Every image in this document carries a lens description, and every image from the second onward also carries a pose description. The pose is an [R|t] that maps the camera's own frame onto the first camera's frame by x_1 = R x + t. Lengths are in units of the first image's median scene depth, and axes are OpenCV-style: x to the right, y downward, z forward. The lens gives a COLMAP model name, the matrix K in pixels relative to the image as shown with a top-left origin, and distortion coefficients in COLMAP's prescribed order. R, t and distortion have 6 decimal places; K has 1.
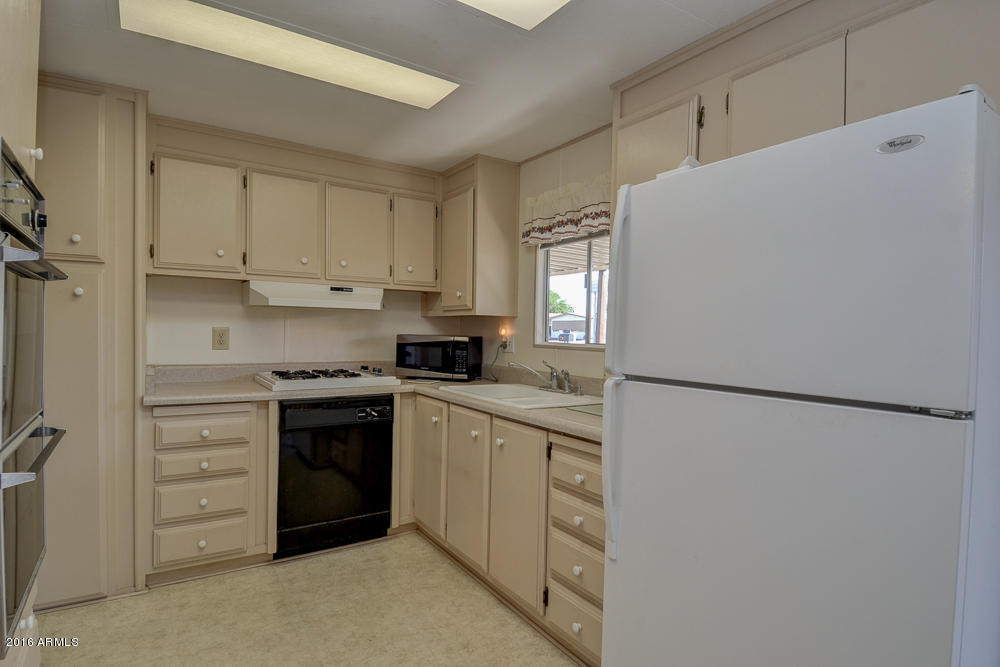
lens RADIAL K [[526.3, 0, 497.6], [0, 526.3, 350.1], [0, 0, 1]] dist [0.043013, -0.054122]
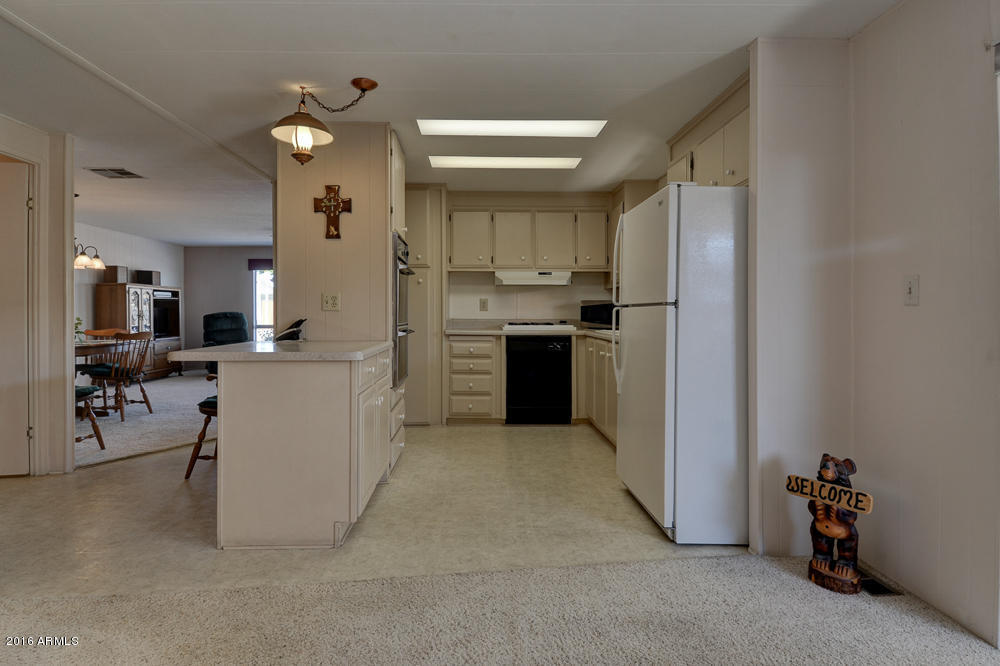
lens RADIAL K [[526.3, 0, 497.6], [0, 526.3, 349.6], [0, 0, 1]] dist [0.043013, -0.054122]
pose [[0.860000, 0.015460, -0.510060, 0.491228], [-0.002545, 0.999658, 0.026008, 0.094407], [0.510288, -0.021069, 0.859745, -0.587565]]
